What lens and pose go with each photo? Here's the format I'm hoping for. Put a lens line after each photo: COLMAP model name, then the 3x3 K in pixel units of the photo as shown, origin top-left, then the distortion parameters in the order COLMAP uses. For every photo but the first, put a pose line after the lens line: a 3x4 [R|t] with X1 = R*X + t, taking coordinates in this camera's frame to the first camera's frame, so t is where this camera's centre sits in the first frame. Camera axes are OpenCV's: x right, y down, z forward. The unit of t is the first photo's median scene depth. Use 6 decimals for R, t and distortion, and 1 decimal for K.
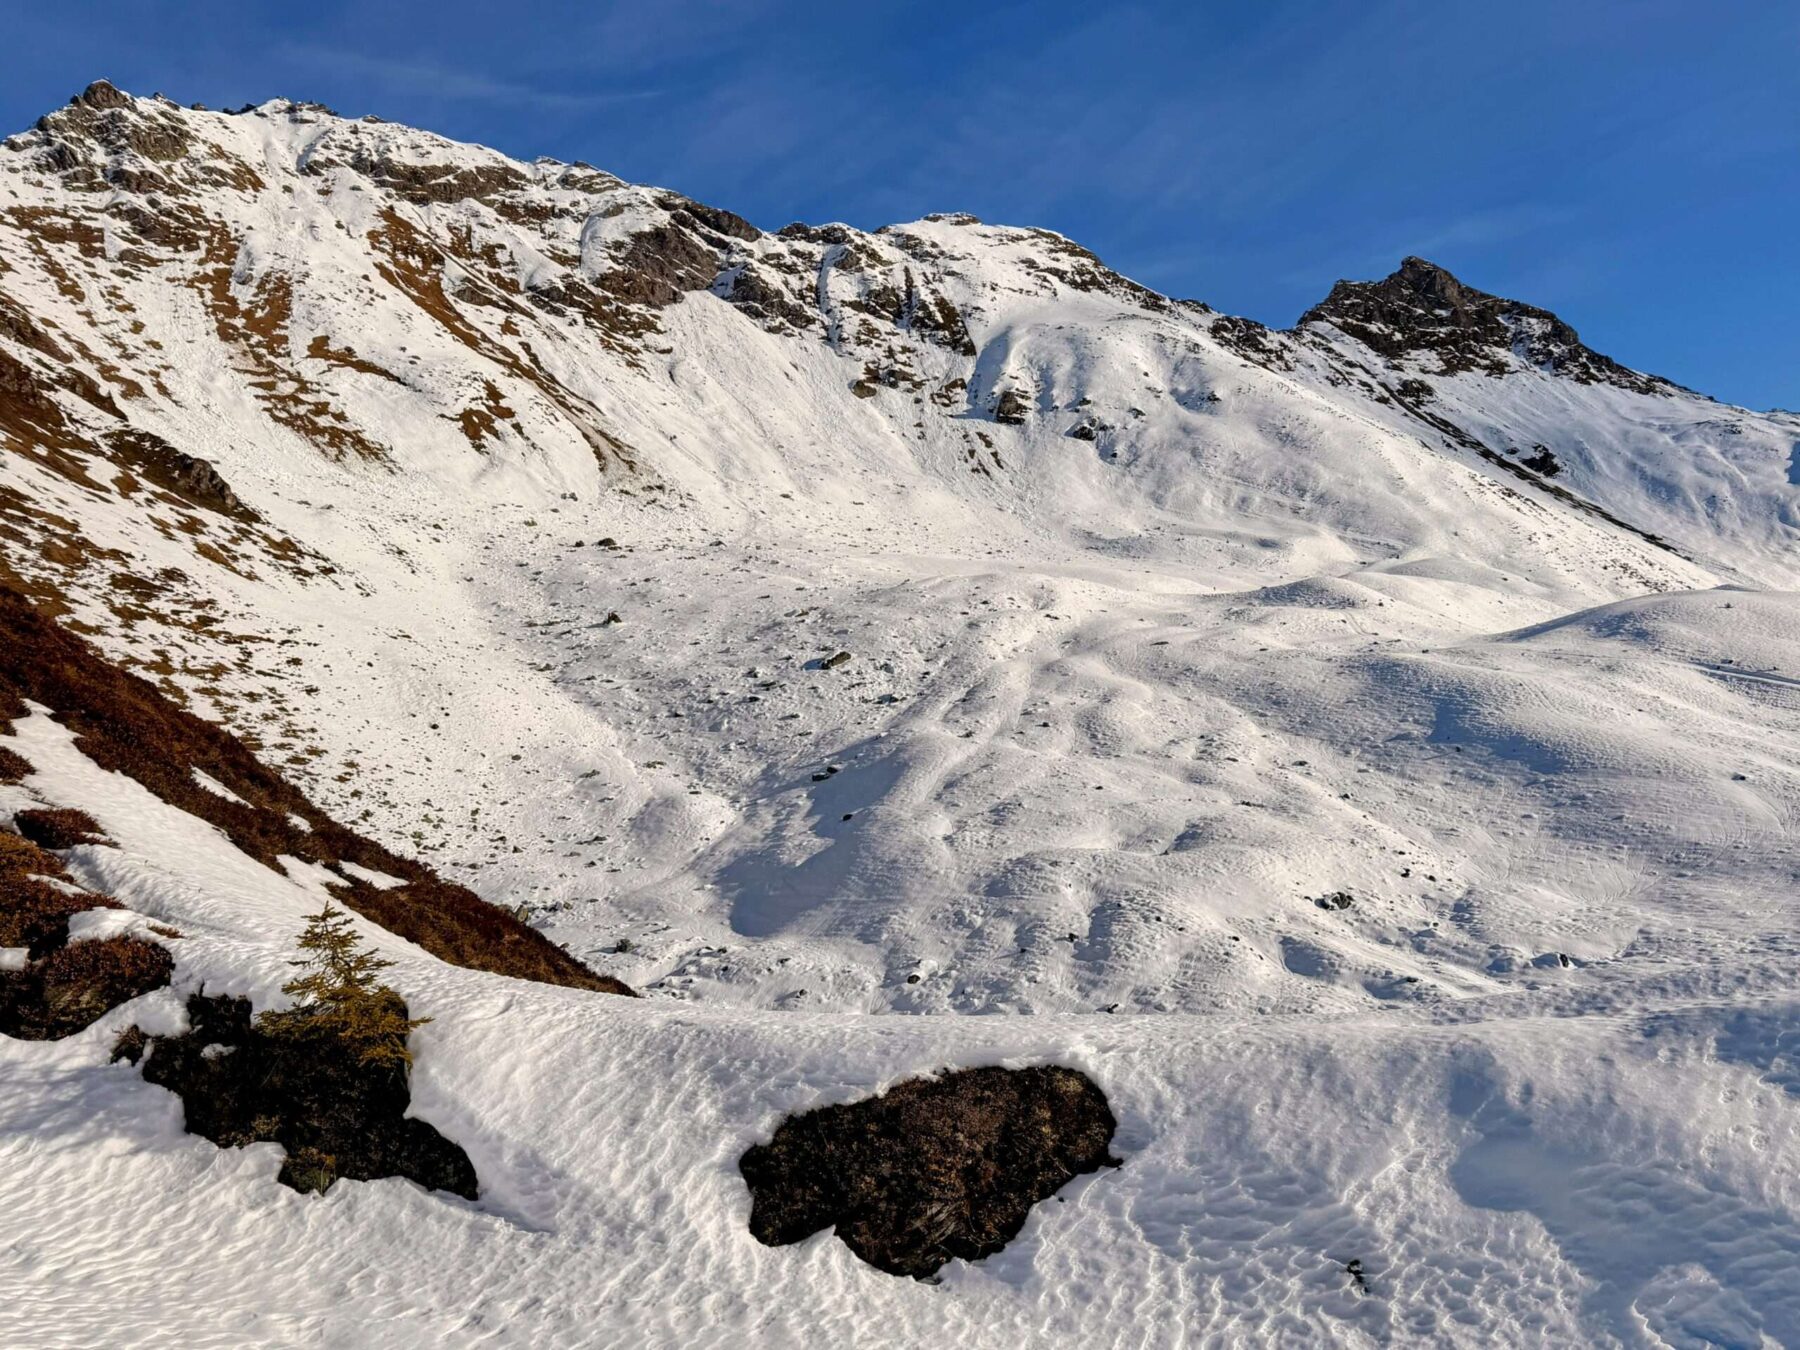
lens RADIAL K [[1424.2, 0, 900.0], [0, 1424.2, 675.0], [0, 0, 1]] dist [0.114838, -0.163432]
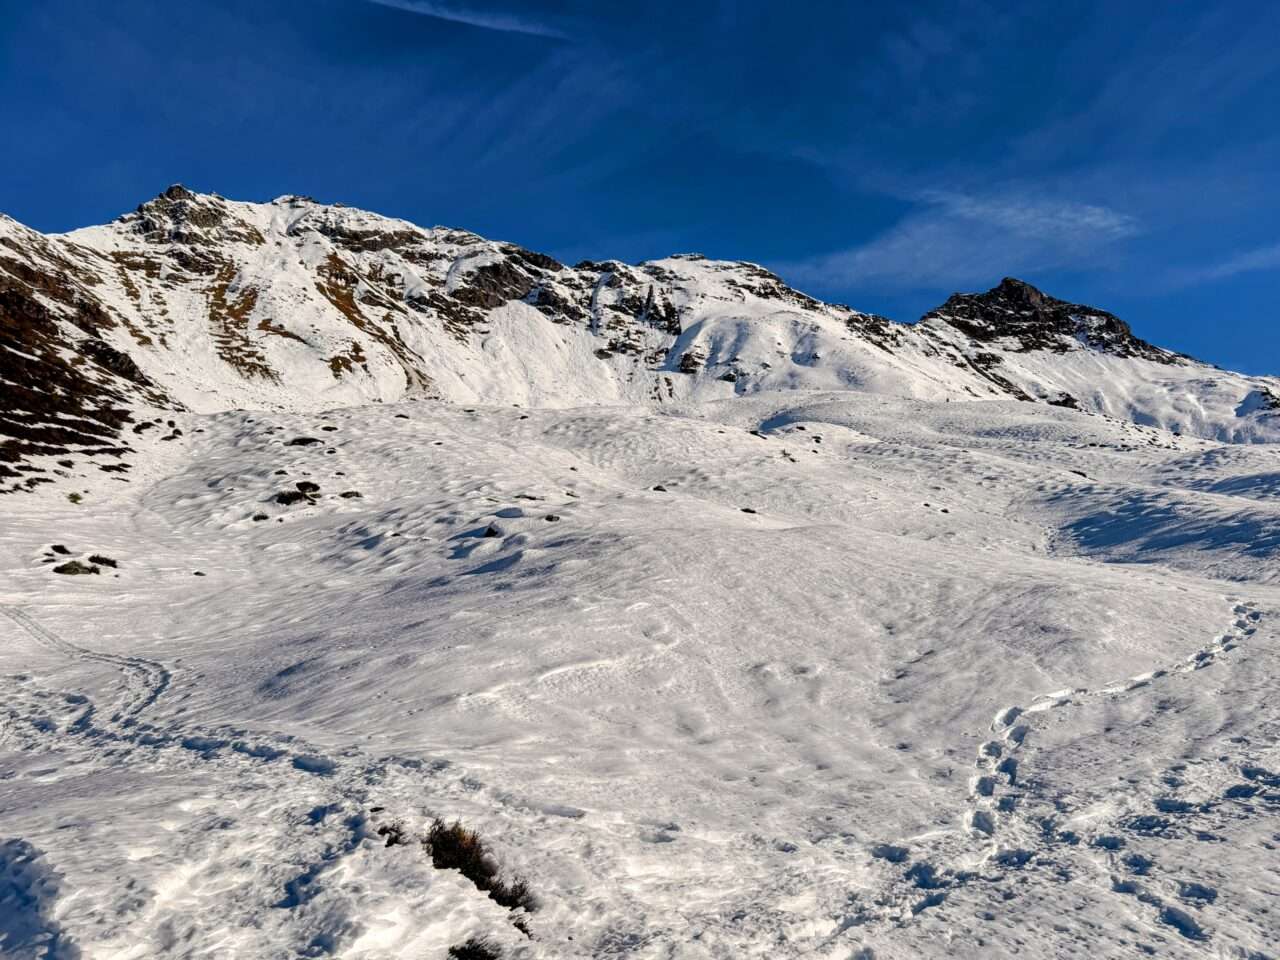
lens RADIAL K [[1012.7, 0, 640.0], [0, 1012.7, 480.0], [0, 0, 1]] dist [0.114838, -0.163432]
pose [[0.989546, 0.010130, -0.143863, 0.178059], [-0.026838, 0.993040, -0.114678, 0.070651], [0.141700, 0.117340, 0.982931, -0.104501]]
